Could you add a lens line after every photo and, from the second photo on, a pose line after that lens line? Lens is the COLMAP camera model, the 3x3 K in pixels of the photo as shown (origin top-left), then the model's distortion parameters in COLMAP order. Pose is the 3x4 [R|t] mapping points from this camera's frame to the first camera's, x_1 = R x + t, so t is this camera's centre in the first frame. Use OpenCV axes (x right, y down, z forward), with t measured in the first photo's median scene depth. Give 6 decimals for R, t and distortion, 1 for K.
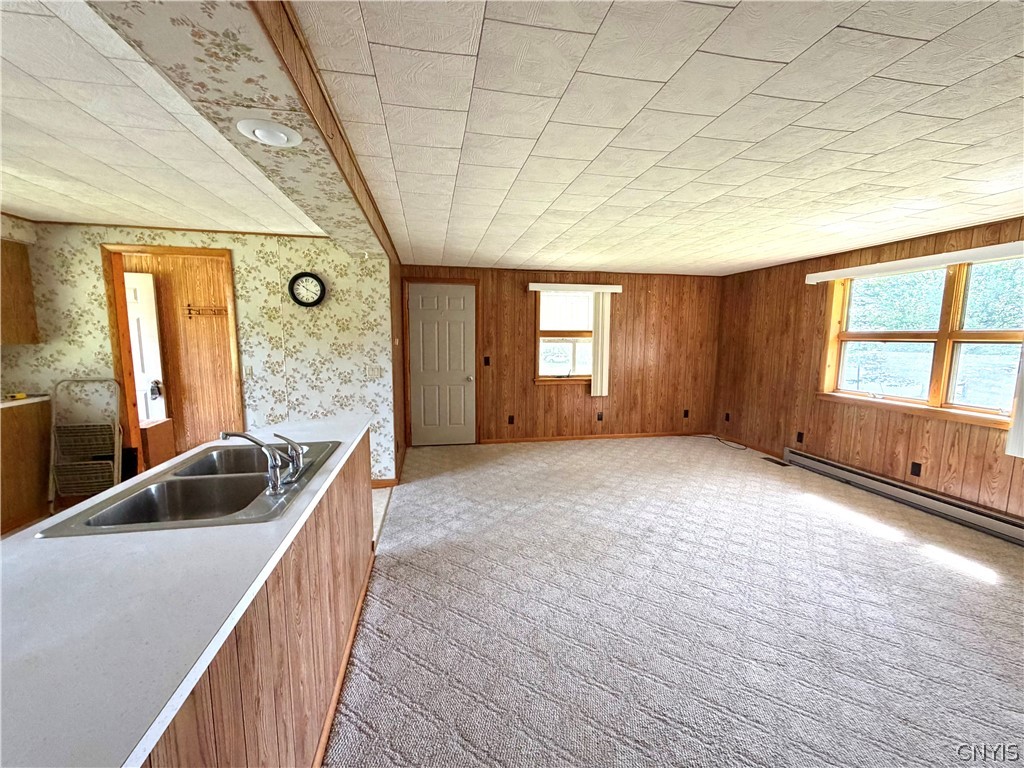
lens RADIAL K [[409.7, 0, 510.6], [0, 409.7, 386.1], [0, 0, 1]] dist [0.001453, 0.000101]
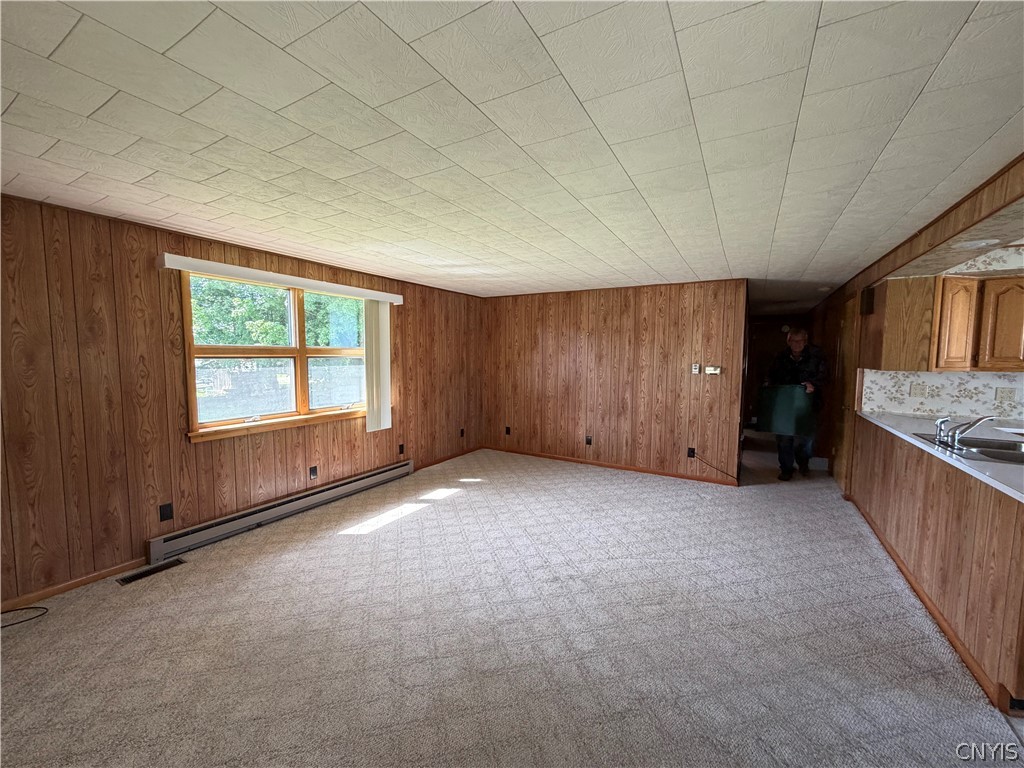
lens RADIAL K [[409.7, 0, 511.5], [0, 409.7, 384.9], [0, 0, 1]] dist [0.001453, 0.000101]
pose [[-0.751404, -0.062313, 0.656894, -0.113018], [0.067843, 0.982959, 0.170846, -0.175843], [-0.656346, 0.172940, -0.734372, 1.383139]]
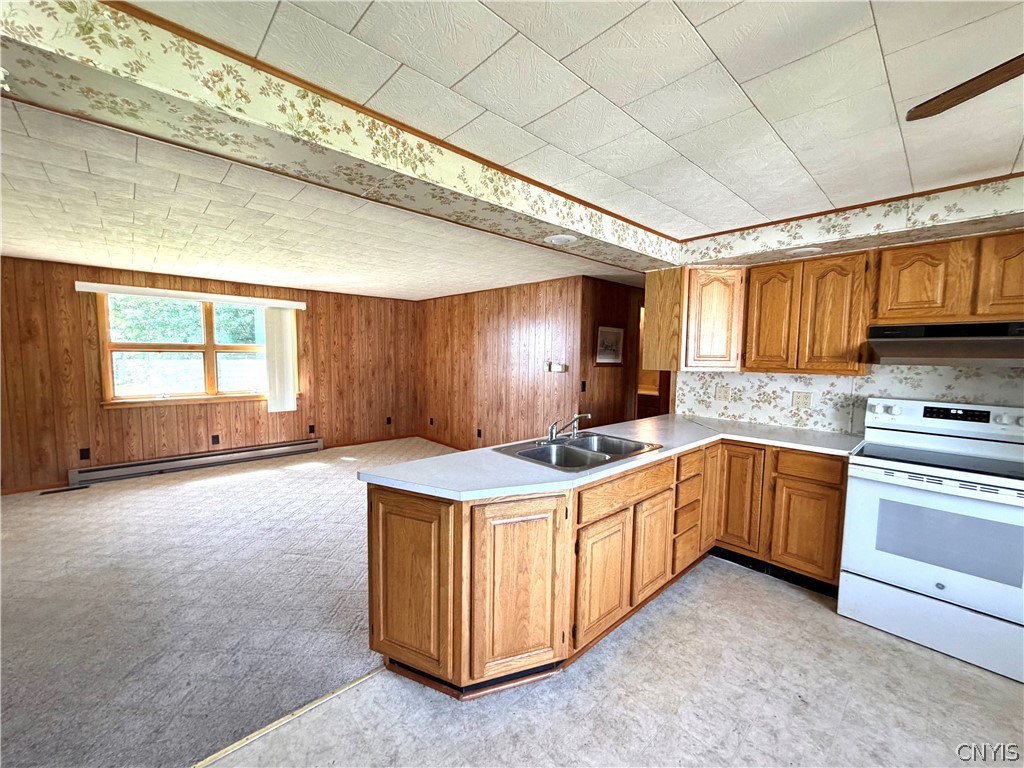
lens RADIAL K [[409.7, 0, 509.5], [0, 409.7, 385.5], [0, 0, 1]] dist [0.001453, 0.000101]
pose [[-0.528693, -0.081563, 0.844885, -0.749063], [0.085265, 0.985235, 0.148468, -0.109572], [-0.844520, 0.150533, -0.513932, 0.818377]]
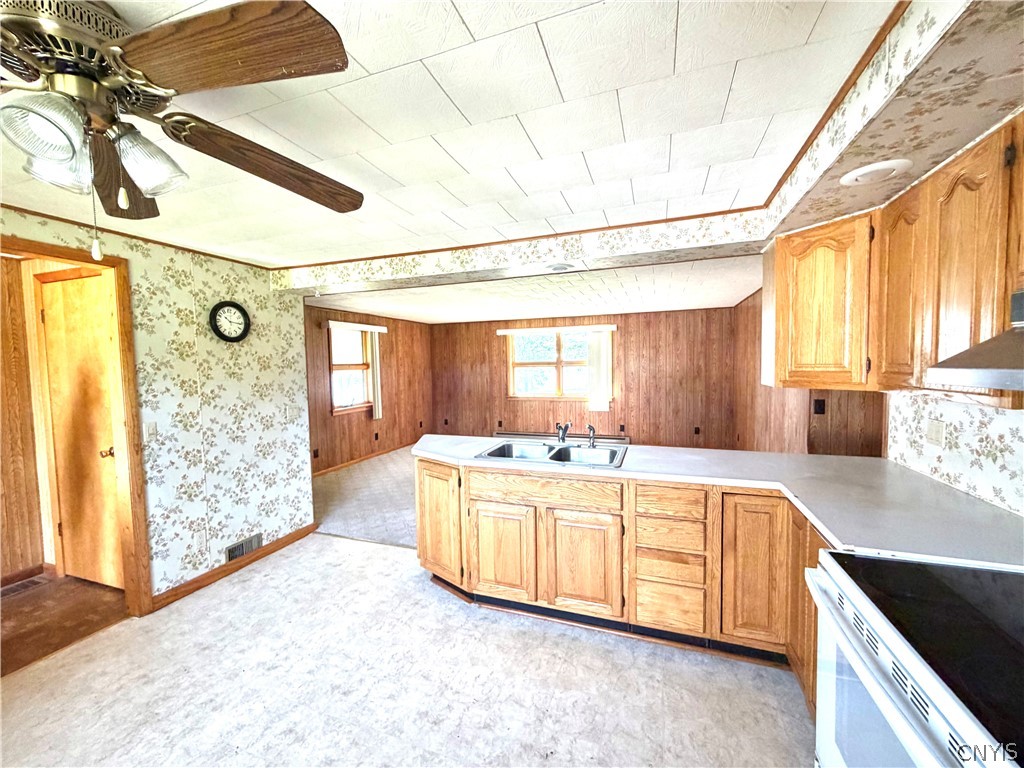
lens RADIAL K [[409.7, 0, 510.6], [0, 409.7, 386.6], [0, 0, 1]] dist [0.001453, 0.000101]
pose [[0.507958, -0.066288, 0.858827, -0.920495], [0.126848, 0.991921, 0.001536, -0.032978], [-0.851991, 0.108160, 0.512263, 0.099023]]
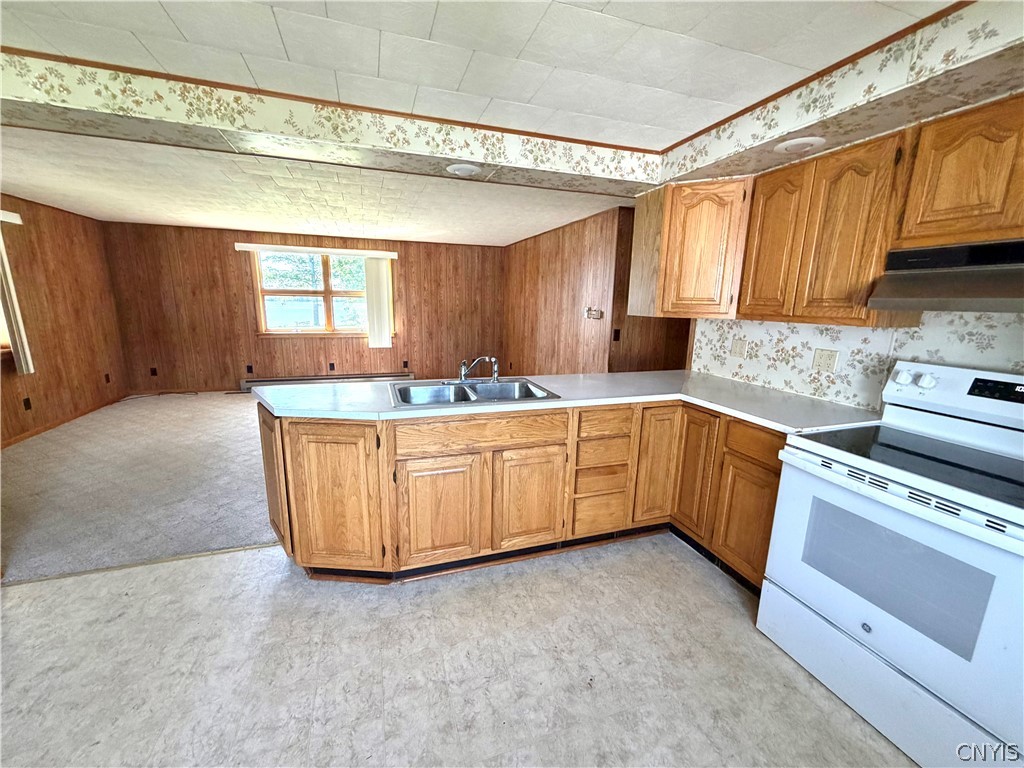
lens RADIAL K [[409.7, 0, 509.4], [0, 409.7, 385.7], [0, 0, 1]] dist [0.001453, 0.000101]
pose [[-0.138764, -0.214335, 0.966853, -0.894527], [0.099190, 0.968381, 0.228909, -0.055367], [-0.985346, 0.127666, -0.113116, 0.424612]]
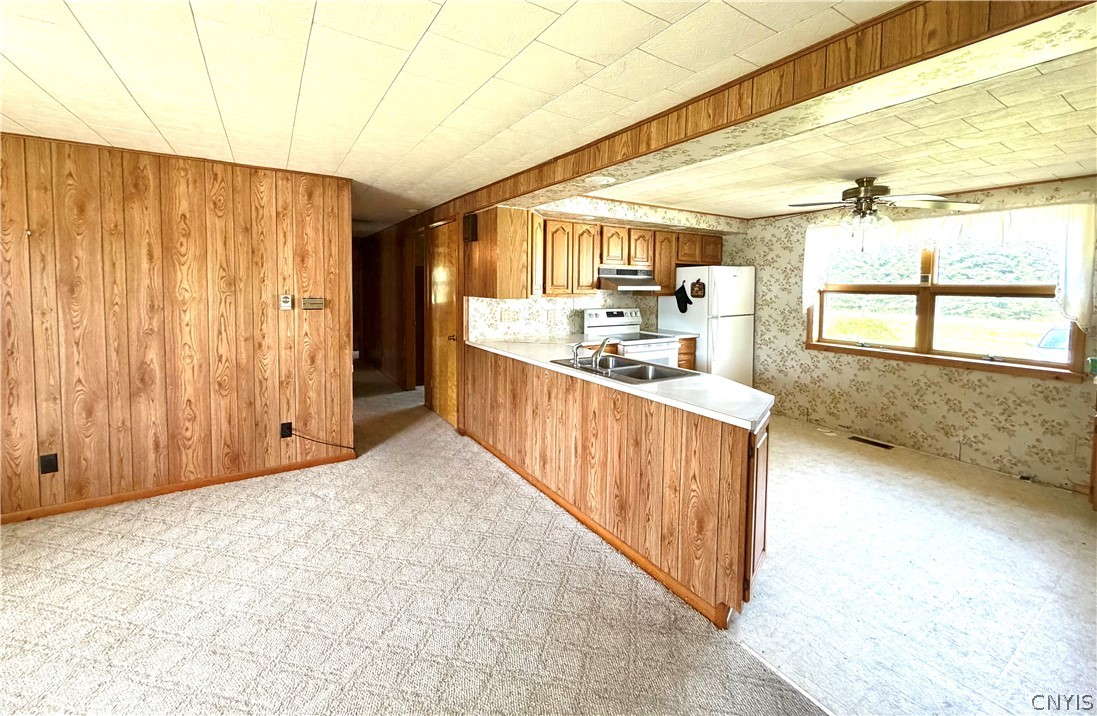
lens RADIAL K [[438.7, 0, 544.6], [0, 438.7, 306.3], [0, 0, 1]] dist [0.001308, 0.000413]
pose [[-0.931174, -0.002262, -0.364568, 0.137832], [-0.064321, 0.985314, 0.158172, -0.135005], [0.358857, 0.170735, -0.917645, 1.070336]]
